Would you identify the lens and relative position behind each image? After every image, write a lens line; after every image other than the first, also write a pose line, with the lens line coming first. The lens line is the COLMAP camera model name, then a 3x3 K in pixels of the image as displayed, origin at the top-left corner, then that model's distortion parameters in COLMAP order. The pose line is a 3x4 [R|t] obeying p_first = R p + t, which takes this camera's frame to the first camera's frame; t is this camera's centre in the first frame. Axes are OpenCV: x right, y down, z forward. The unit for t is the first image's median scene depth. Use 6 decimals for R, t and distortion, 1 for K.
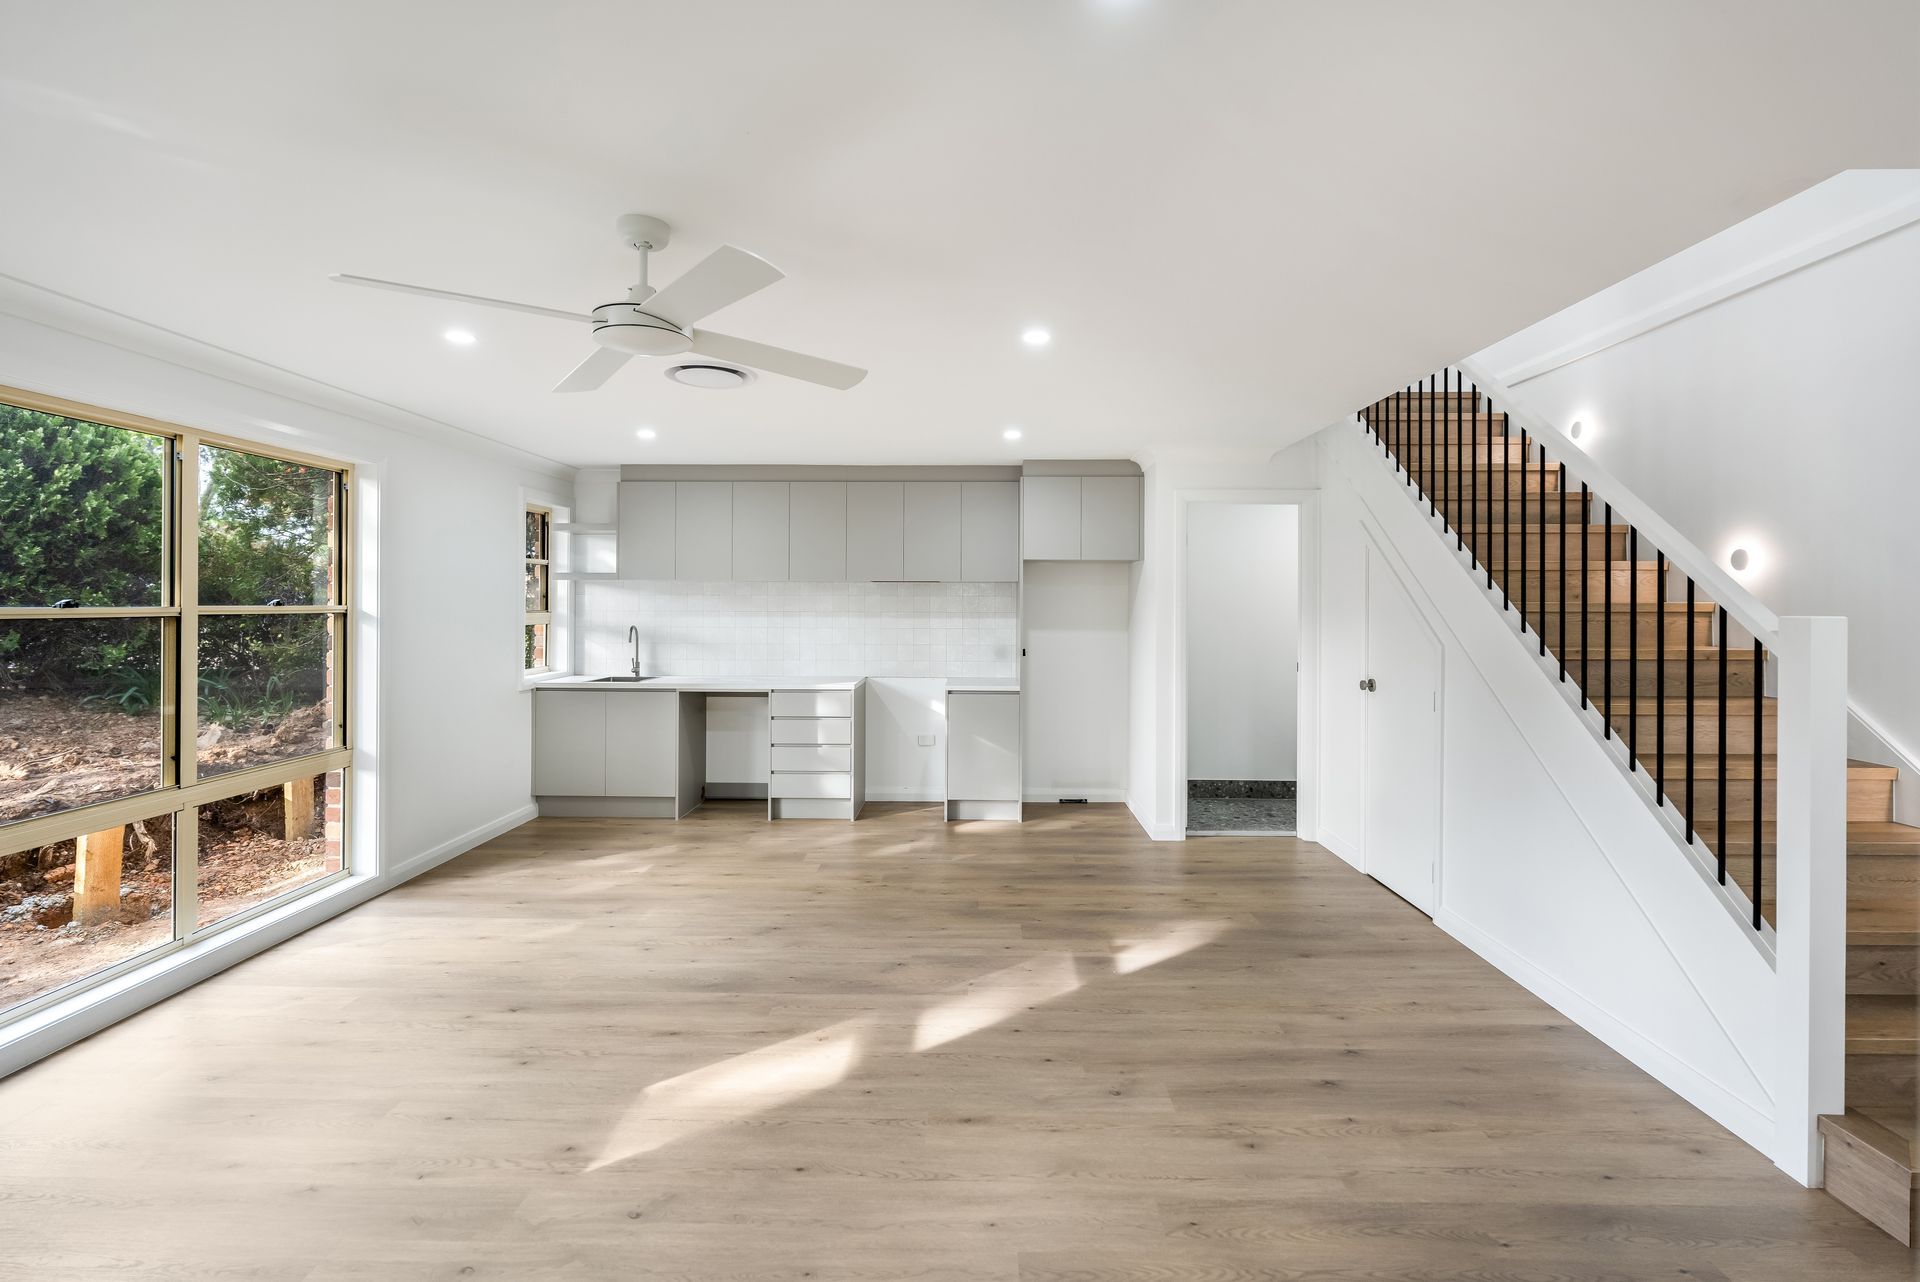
lens RADIAL K [[853.3, 0, 967.4], [0, 853.3, 598.8], [0, 0, 1]] dist [-0.009849, 0.001828]
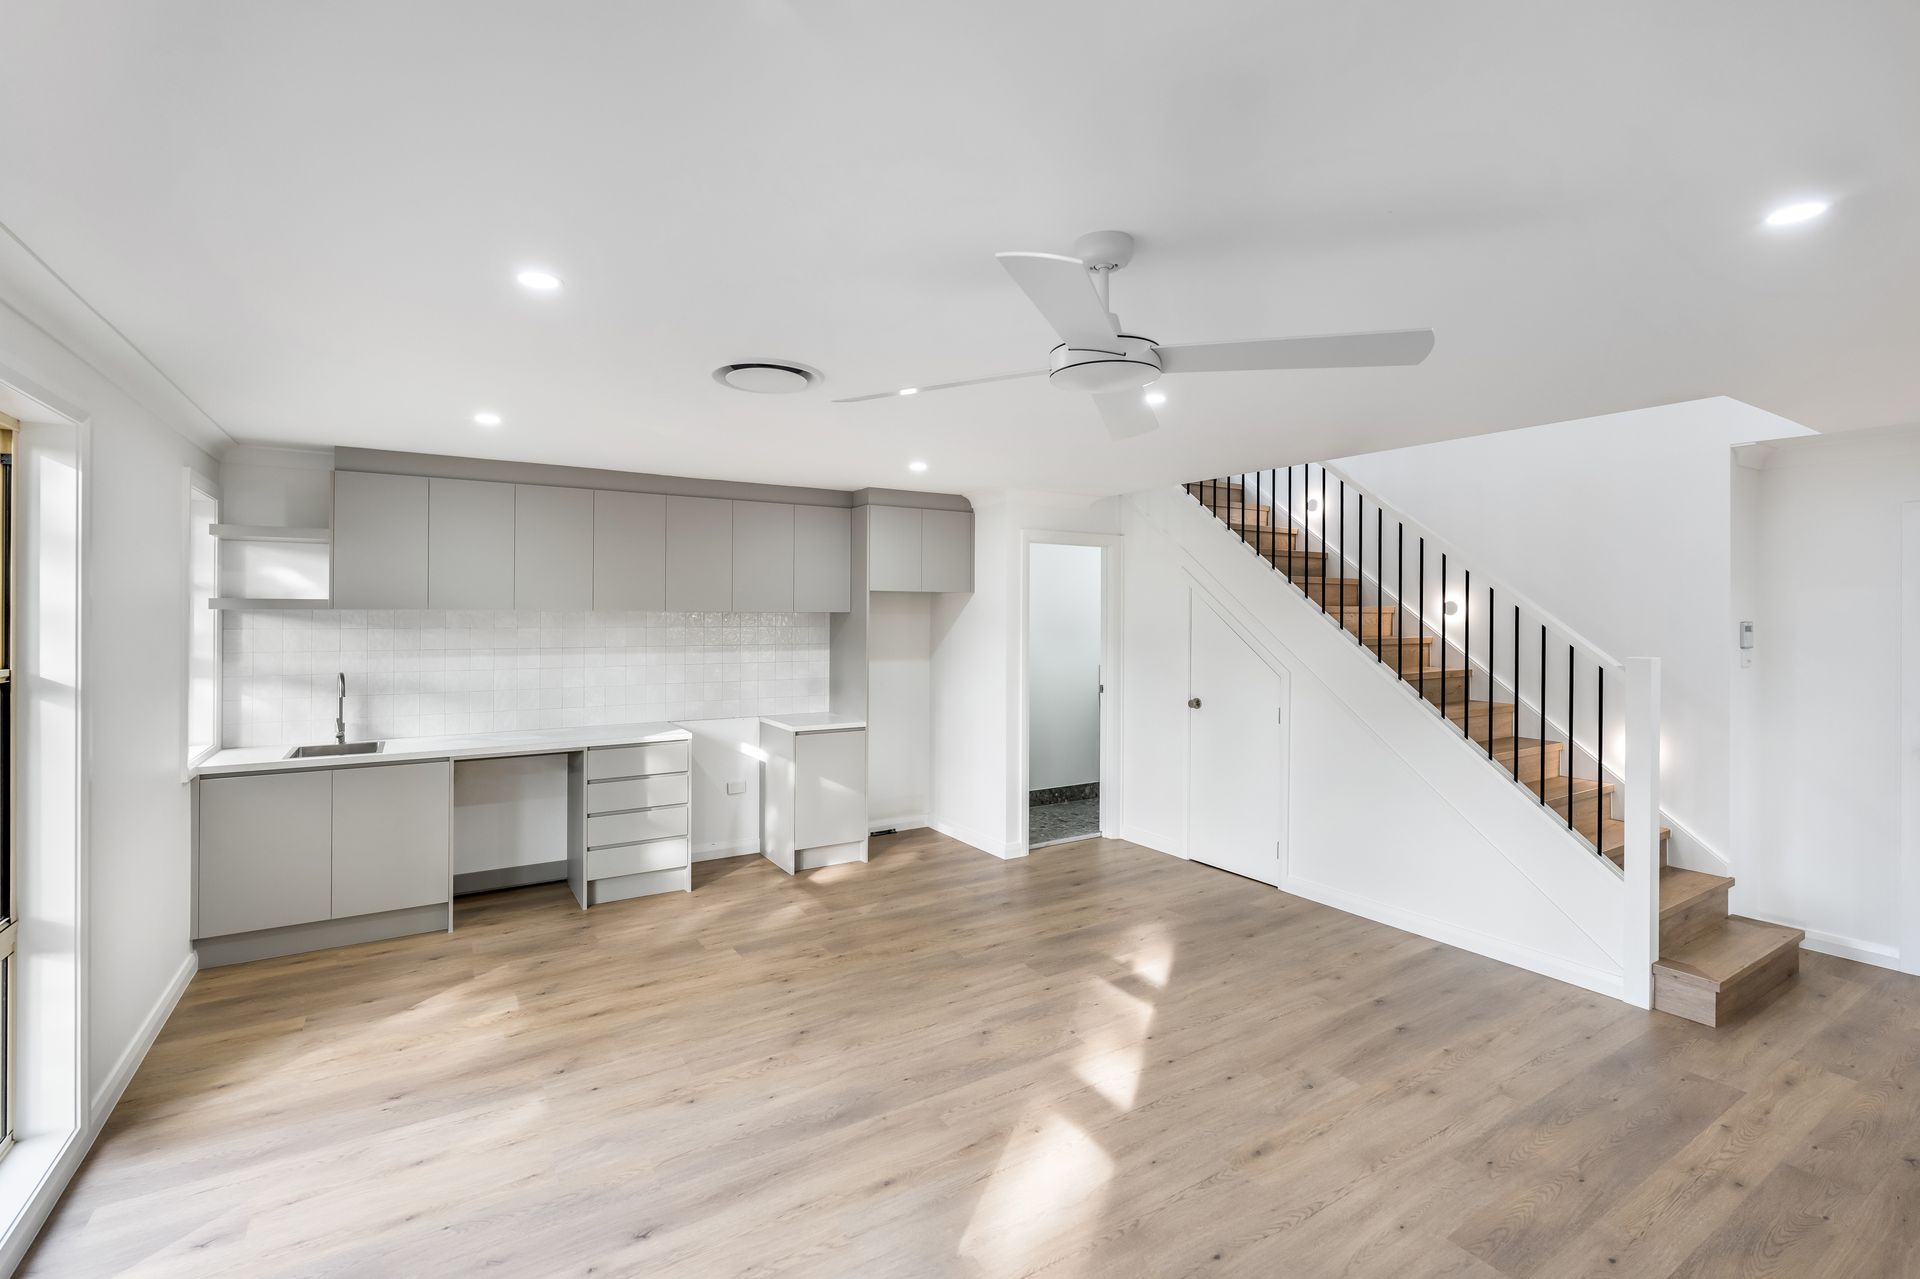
lens RADIAL K [[848.7, 0, 966.5], [0, 848.7, 610.0], [0, 0, 1]] dist [-0.008019, 0.000164]
pose [[0.838891, 0.001637, 0.544297, -0.391694], [-0.003369, 0.999992, 0.002185, -0.028316], [-0.544289, -0.003667, 0.838890, 0.141568]]
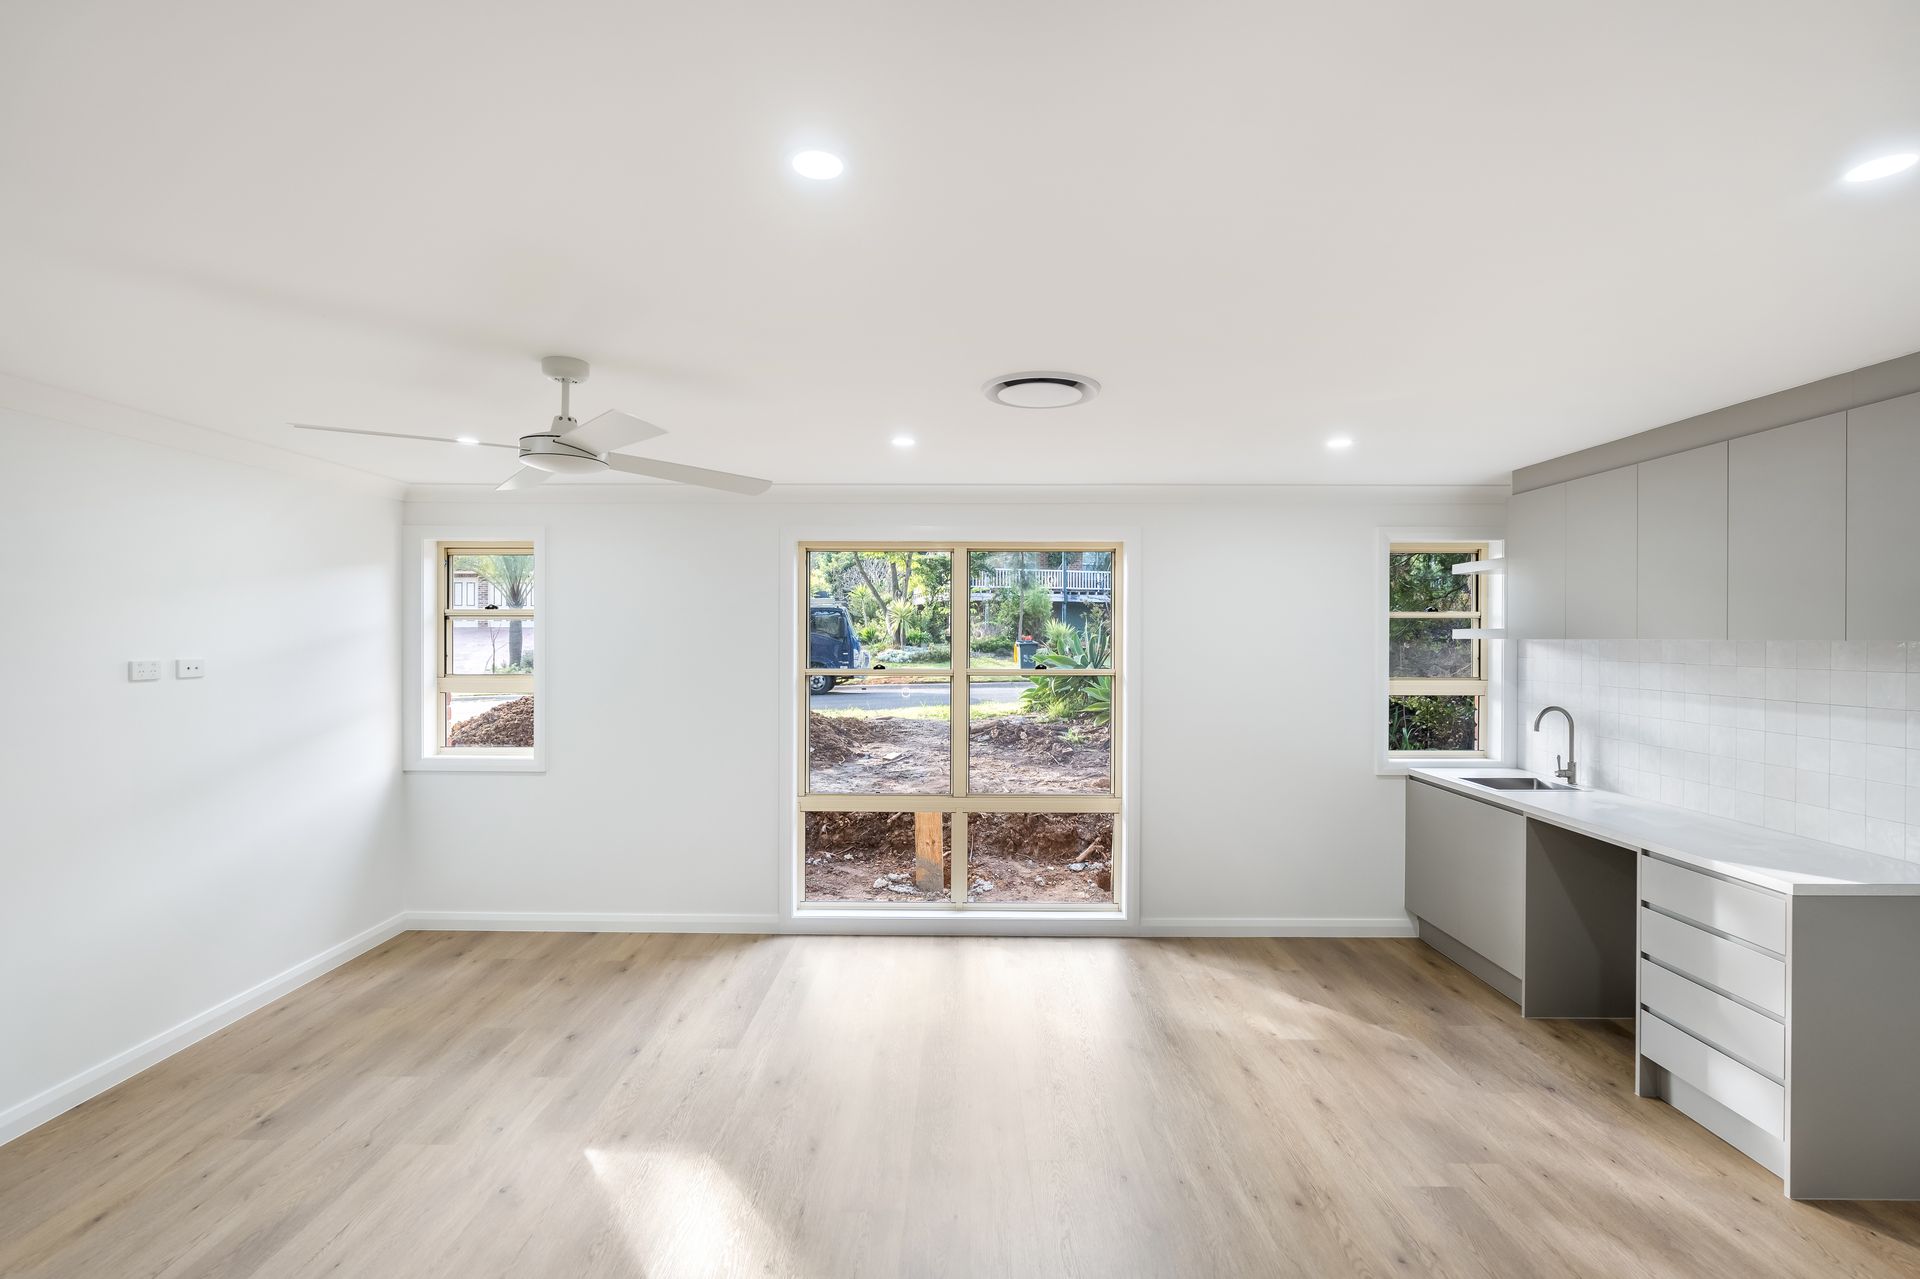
lens RADIAL K [[858.6, 0, 960.0], [0, 858.6, 639.5], [0, 0, 1]] dist [-0.008393, 0.000273]
pose [[0.003959, 0.001264, -0.999991, 0.316781], [0.002909, 0.999995, 0.001275, -0.026747], [0.999988, -0.002914, 0.003955, 0.618342]]
